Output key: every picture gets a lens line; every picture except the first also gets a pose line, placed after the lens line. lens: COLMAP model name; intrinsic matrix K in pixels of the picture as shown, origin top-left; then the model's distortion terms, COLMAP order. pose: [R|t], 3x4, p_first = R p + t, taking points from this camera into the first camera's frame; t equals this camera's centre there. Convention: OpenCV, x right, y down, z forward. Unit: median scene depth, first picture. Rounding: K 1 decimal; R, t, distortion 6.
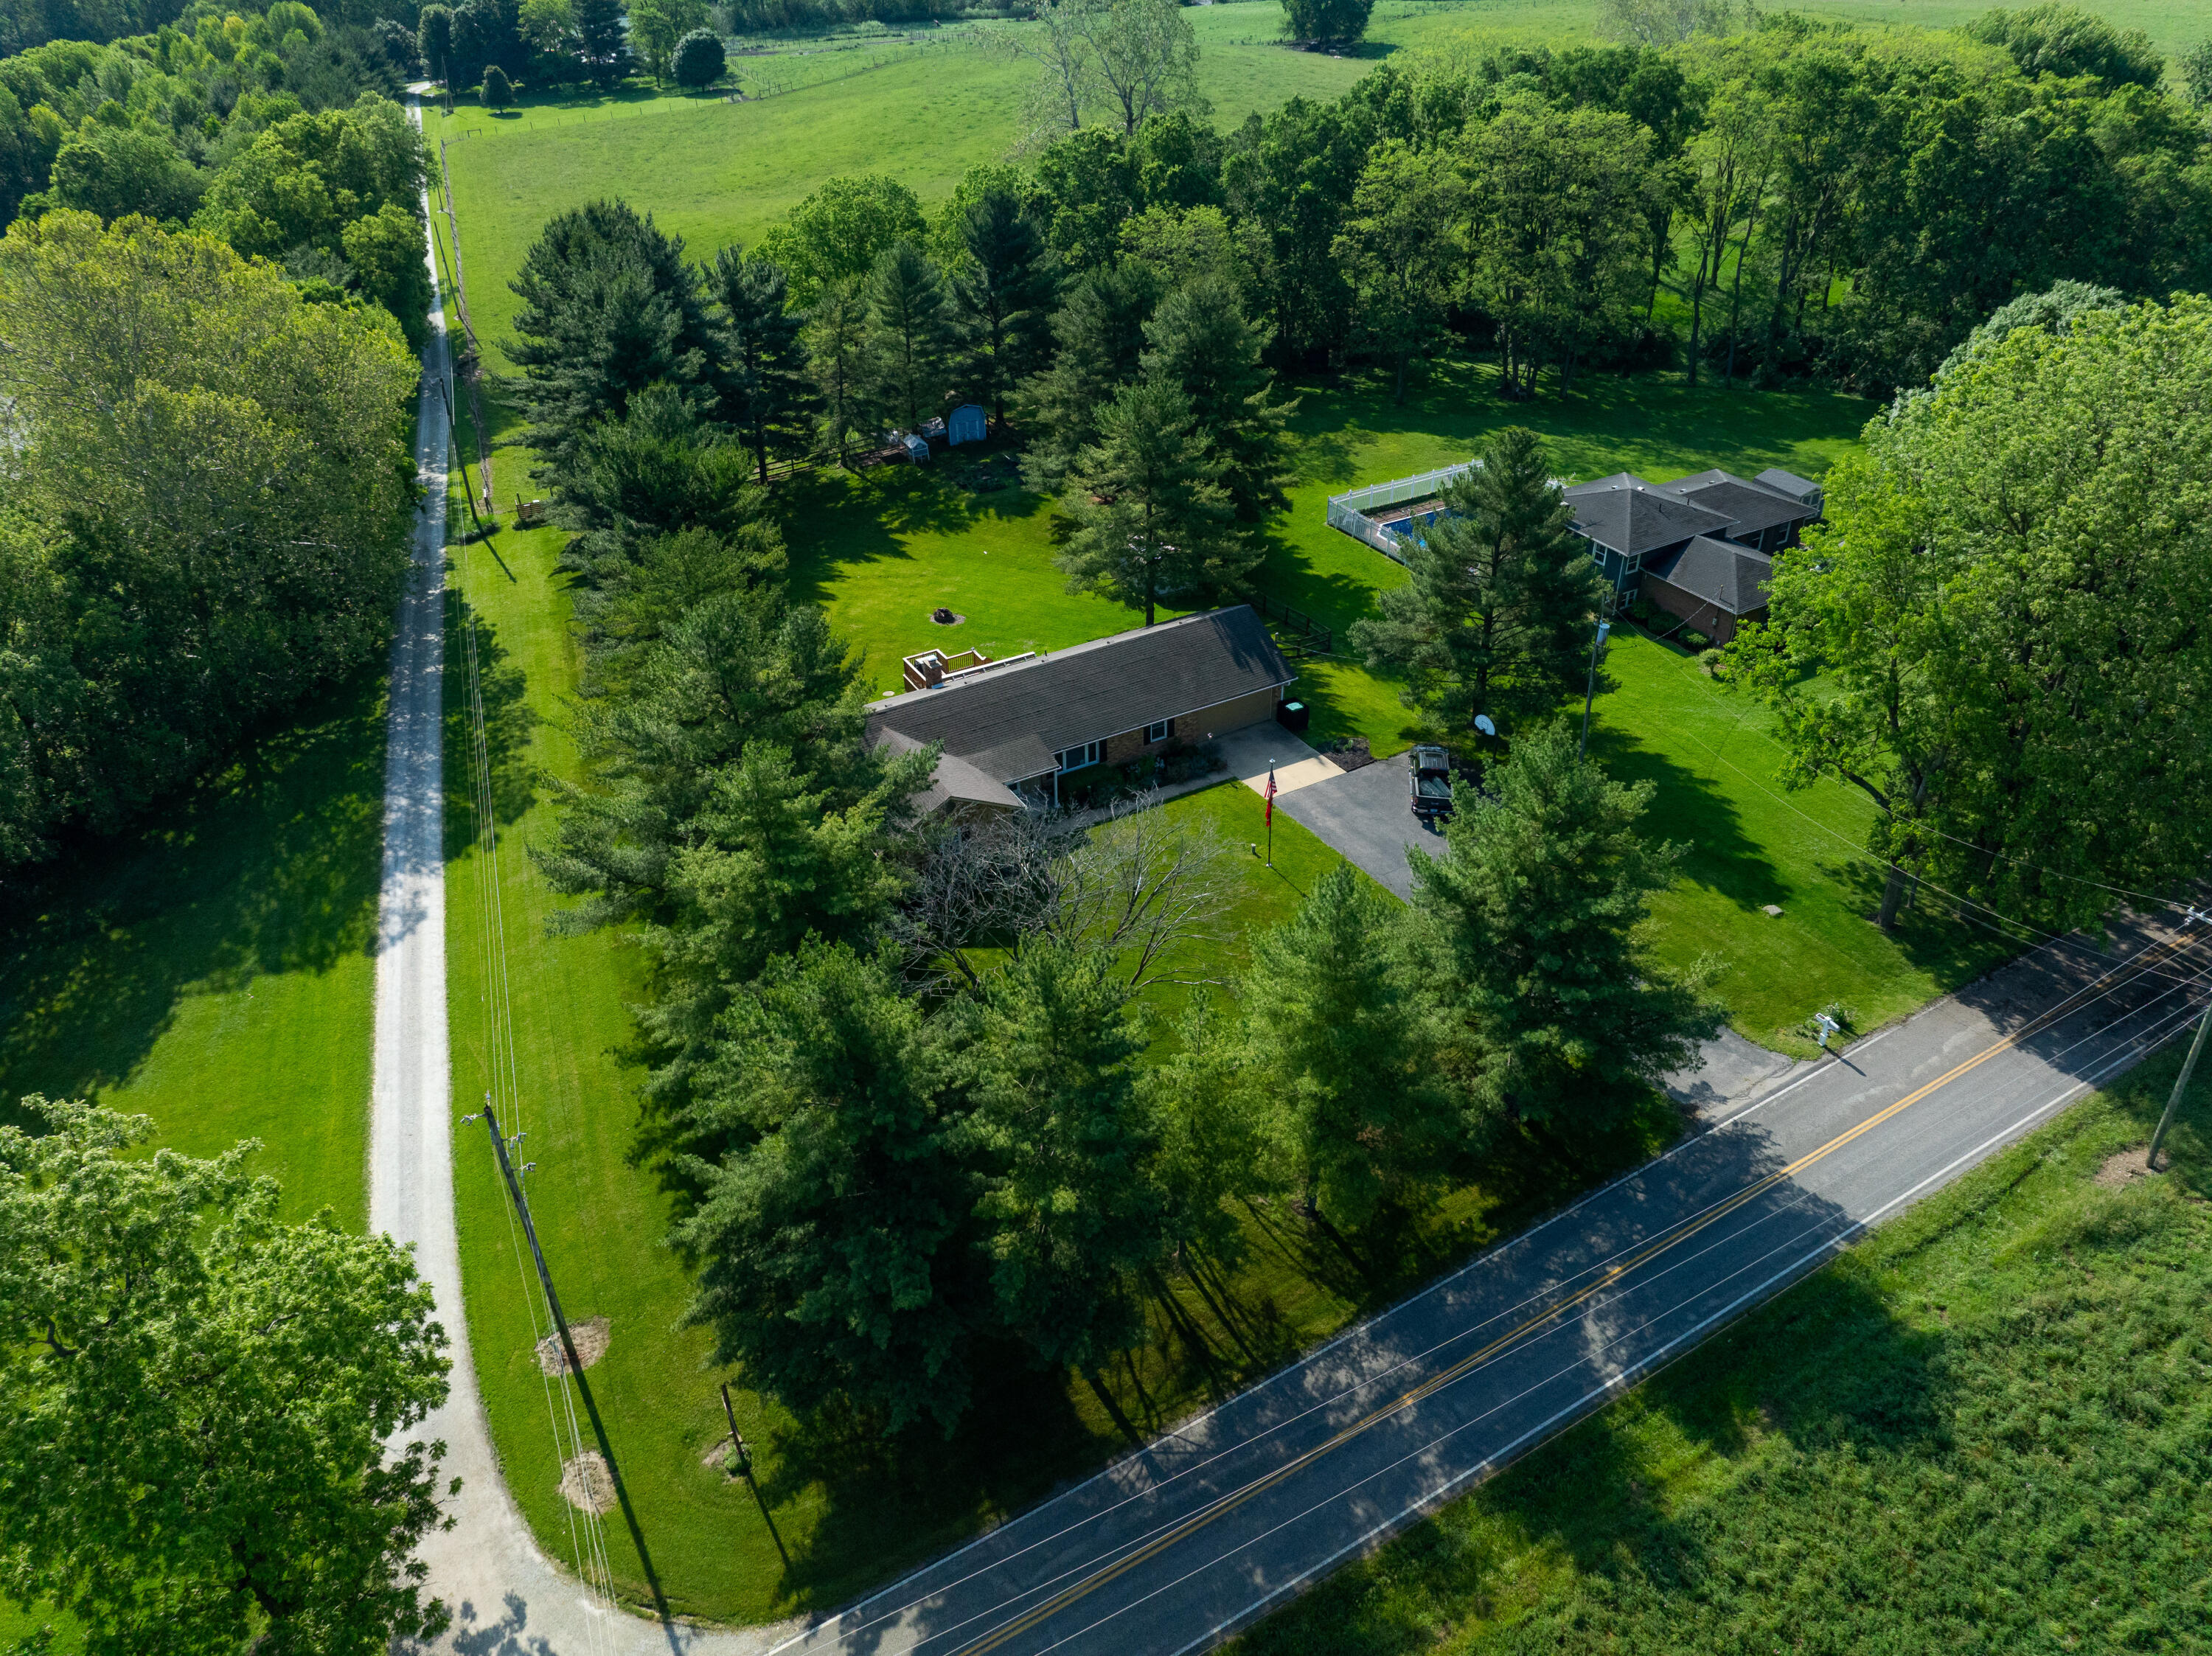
lens RADIAL K [[1544.6, 0, 1103.2], [0, 1544.6, 832.9], [0, 0, 1]] dist [-0.024781, -0.027365]
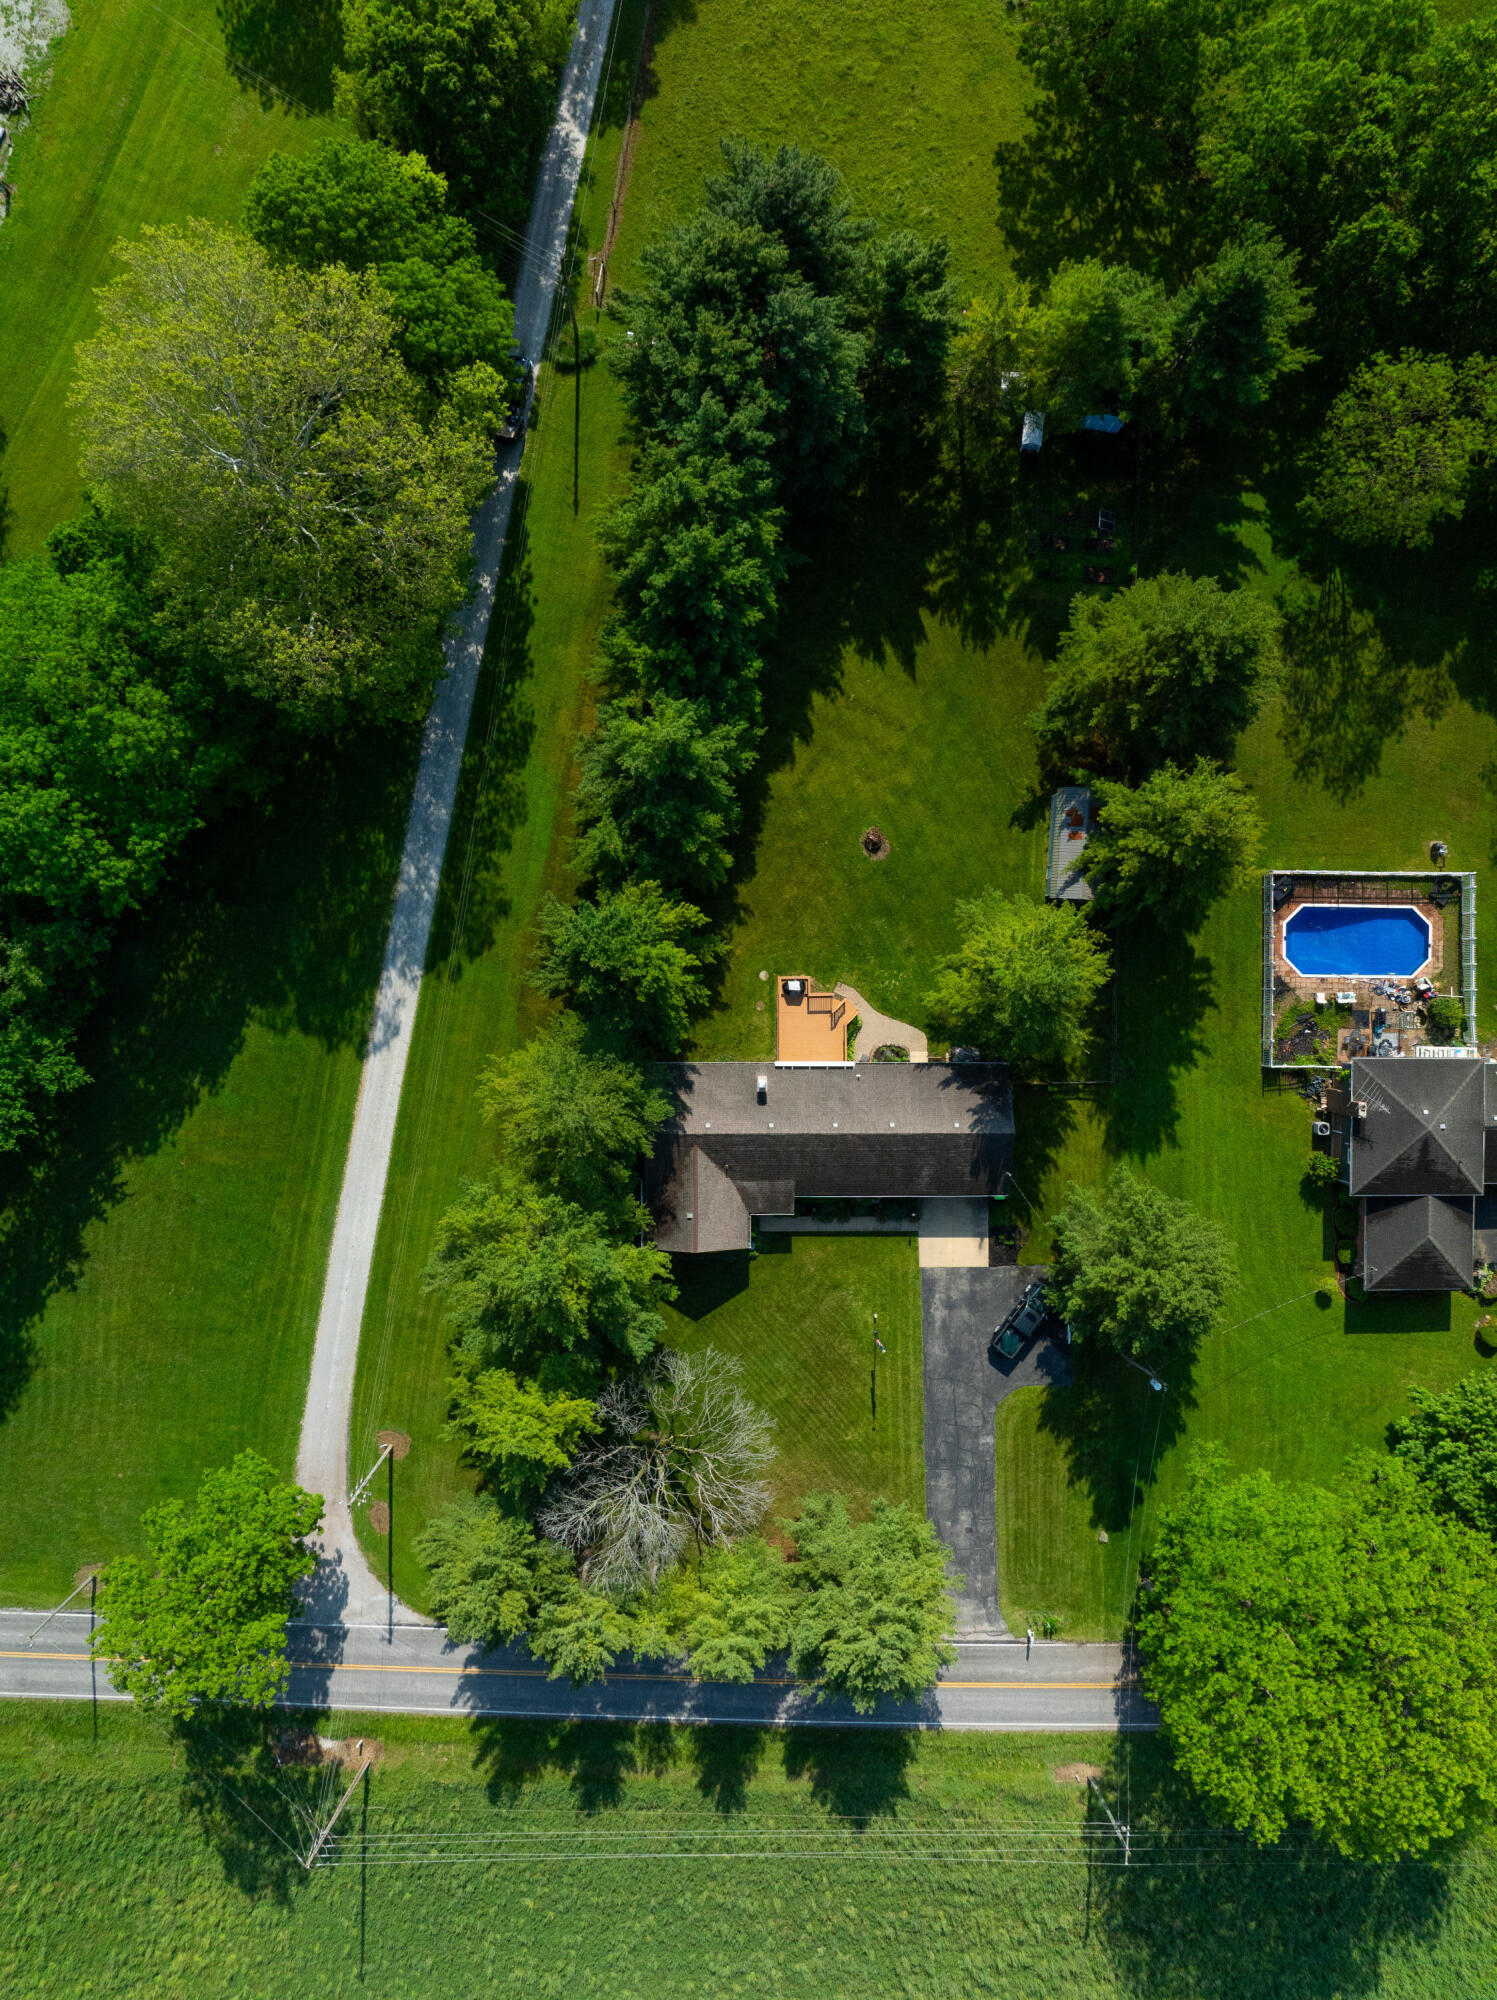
lens RADIAL K [[1409.3, 0, 735.3], [0, 1409.3, 999.1], [0, 0, 1]] dist [-0.036323, 0.002947]
pose [[0.861749, 0.506133, 0.034895, -0.213041], [-0.314149, 0.478336, 0.820064, -1.155525], [0.398370, -0.717652, 0.571207, 0.351174]]
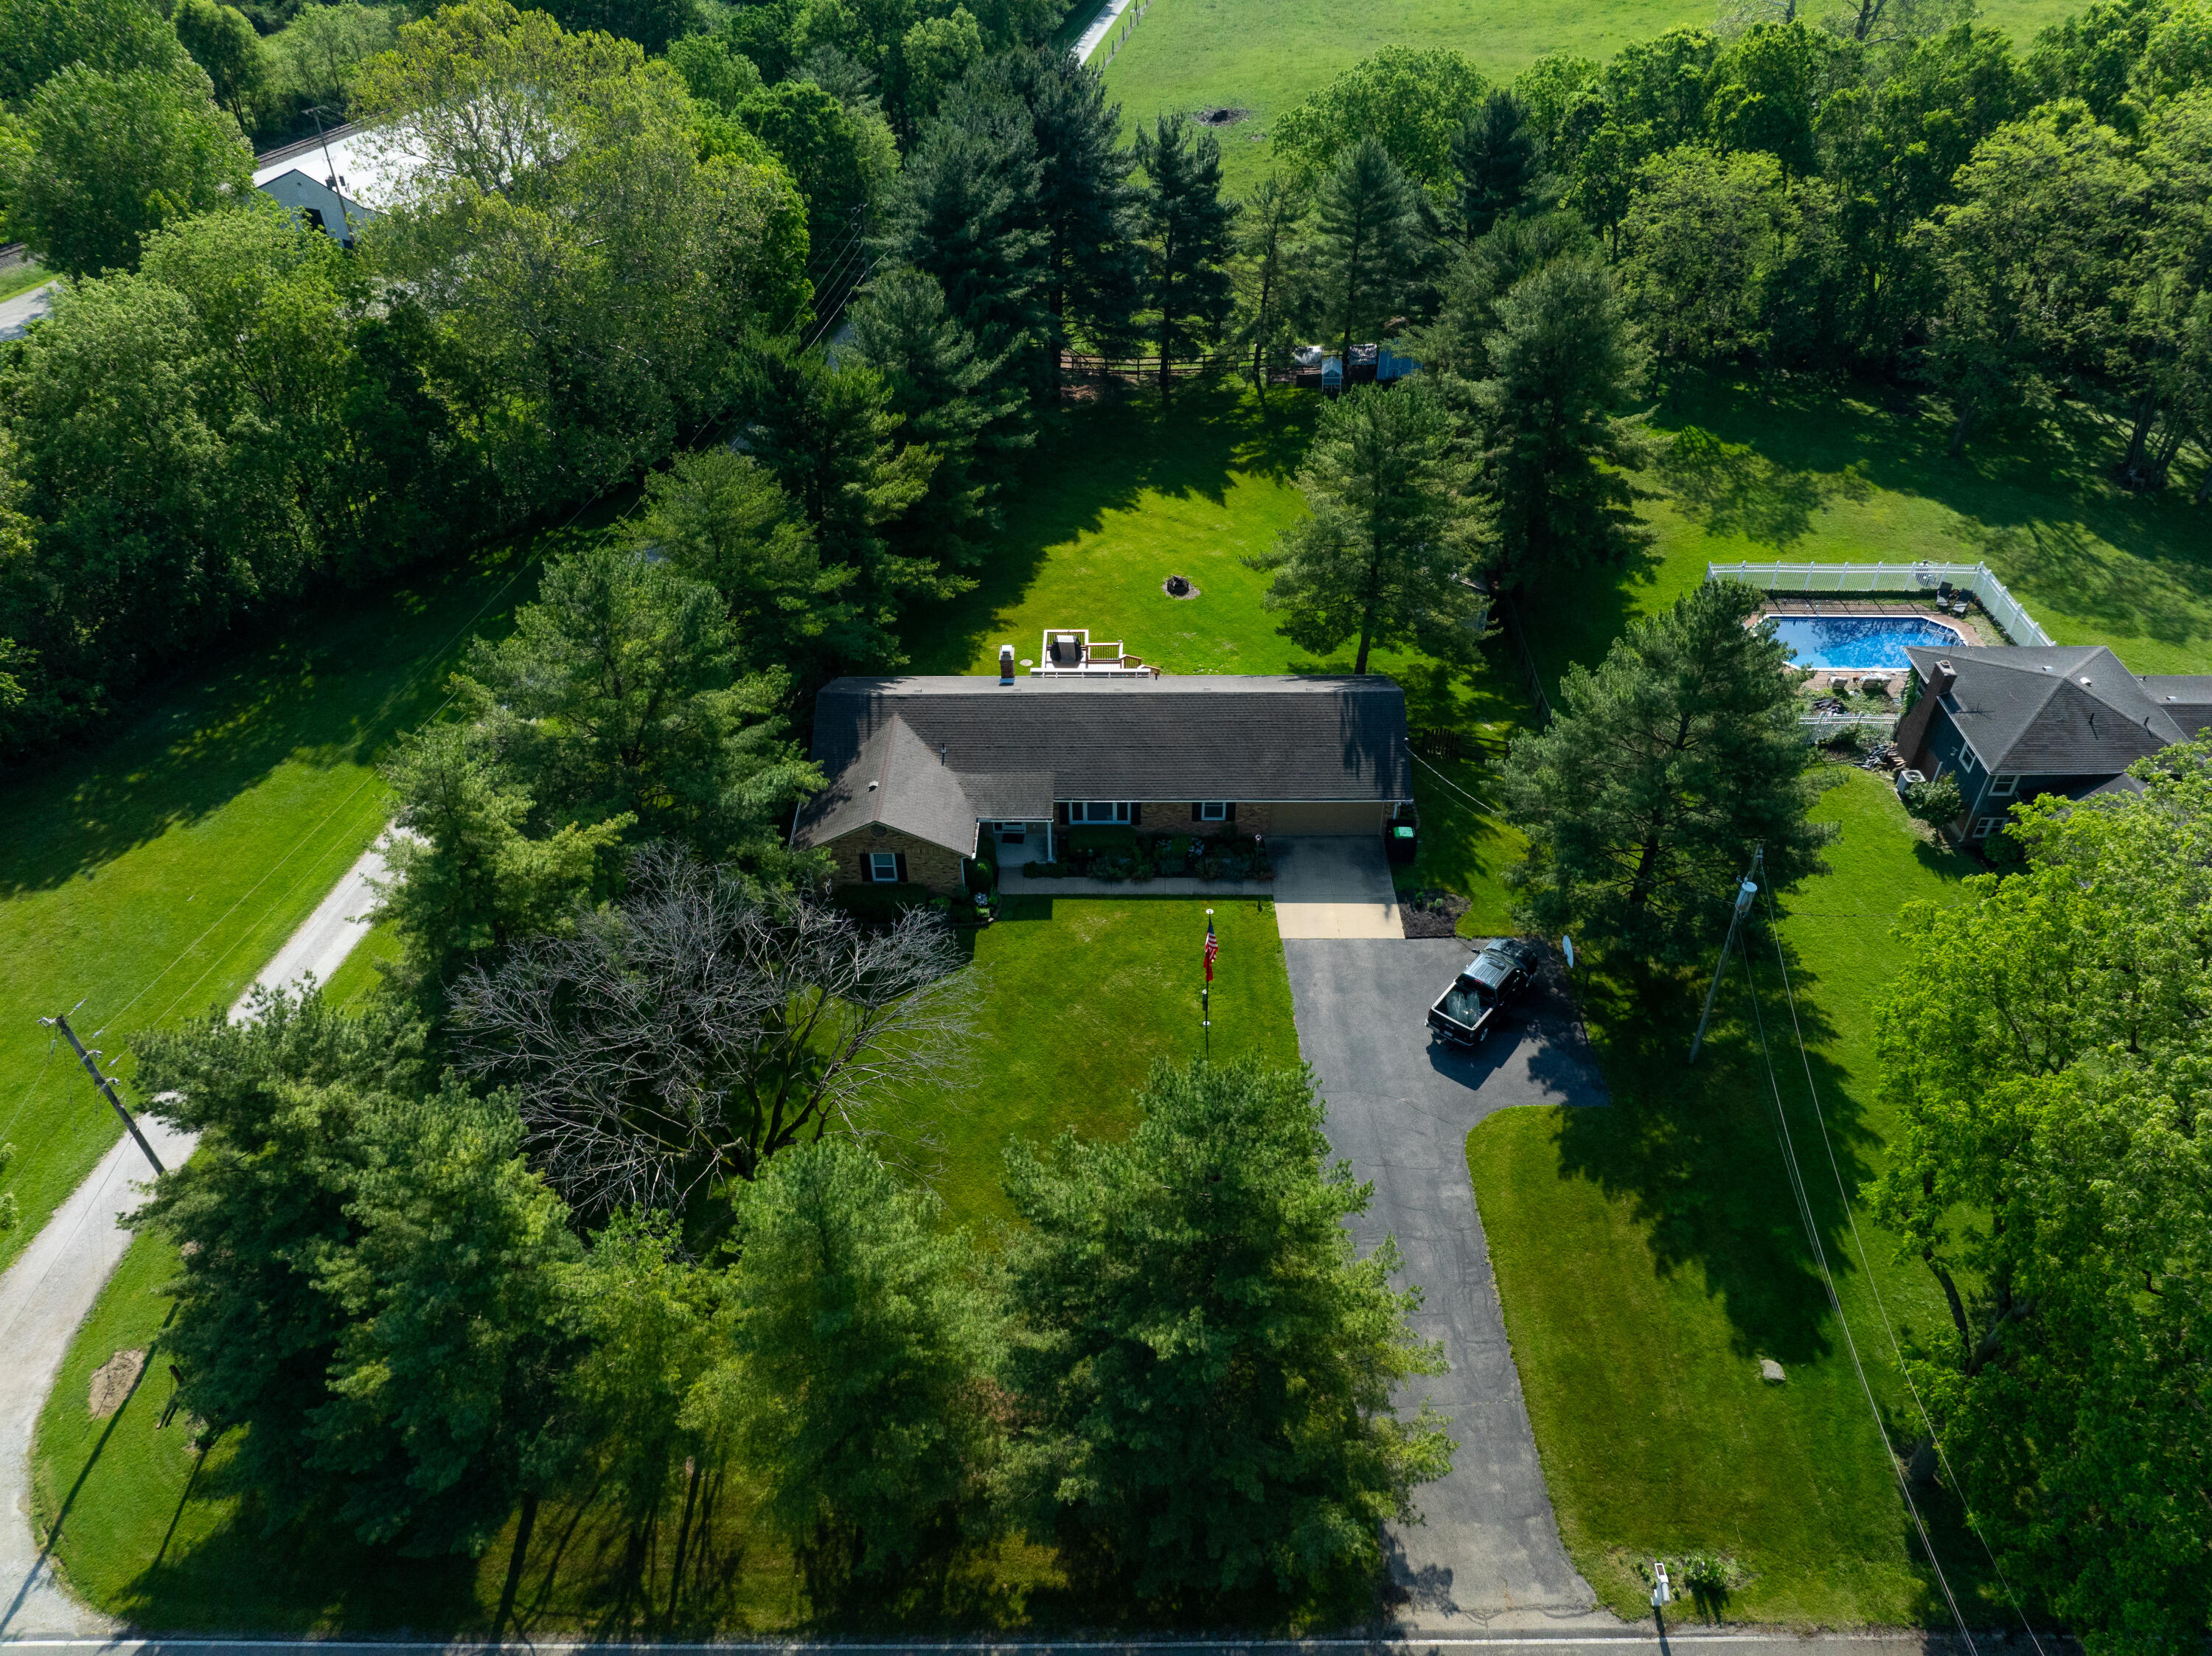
lens RADIAL K [[1544.6, 0, 1103.2], [0, 1544.6, 832.9], [0, 0, 1]] dist [-0.024781, -0.027365]
pose [[0.859264, 0.331105, -0.389917, 0.319078], [-0.288470, 0.943134, 0.165174, -0.178578], [0.422434, -0.029449, 0.905915, 0.225563]]
